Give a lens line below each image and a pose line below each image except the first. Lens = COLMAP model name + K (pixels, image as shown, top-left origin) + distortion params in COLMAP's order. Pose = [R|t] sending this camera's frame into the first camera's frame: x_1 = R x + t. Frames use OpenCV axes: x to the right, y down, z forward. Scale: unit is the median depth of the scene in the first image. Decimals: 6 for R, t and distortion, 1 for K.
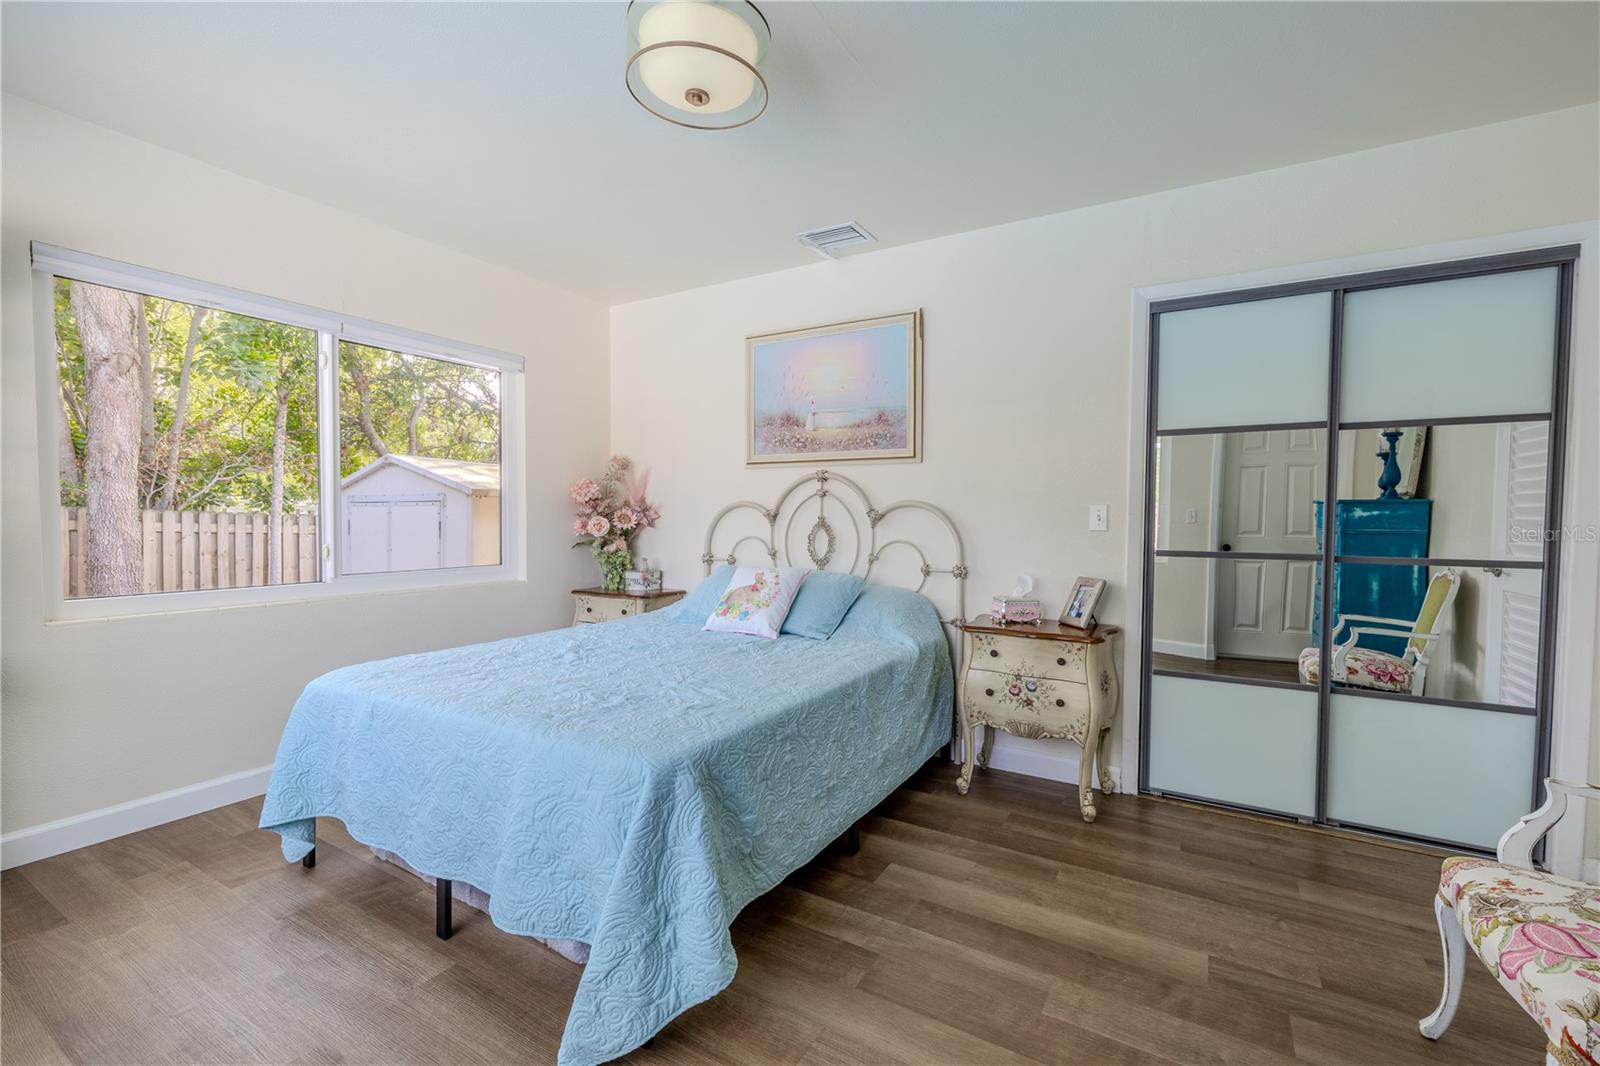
lens RADIAL K [[685.6, 0, 797.9], [0, 685.6, 536.8], [0, 0, 1]] dist [0.001090, -0.000354]
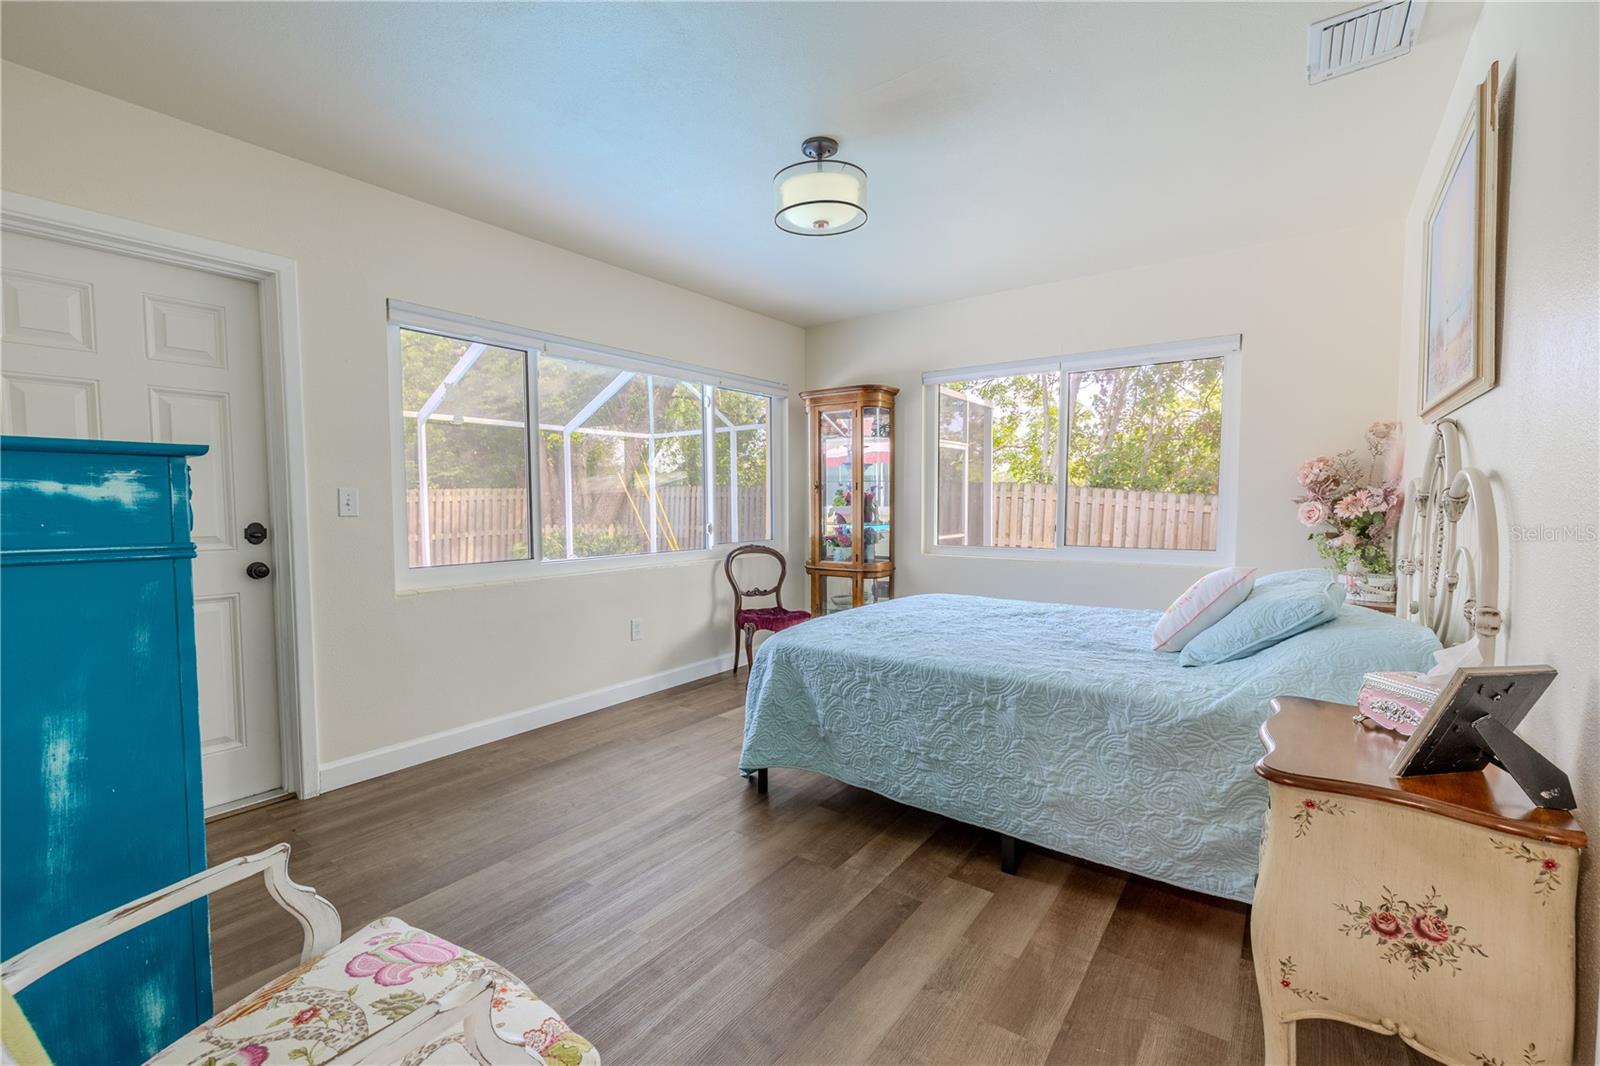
lens RADIAL K [[685.6, 0, 800.9], [0, 685.6, 538.9], [0, 0, 1]] dist [0.001090, -0.000354]
pose [[-0.095269, 0.044964, -0.994436, 1.100239], [-0.028662, 0.998441, 0.047891, -0.016327], [0.995039, 0.033065, -0.093832, 0.888142]]
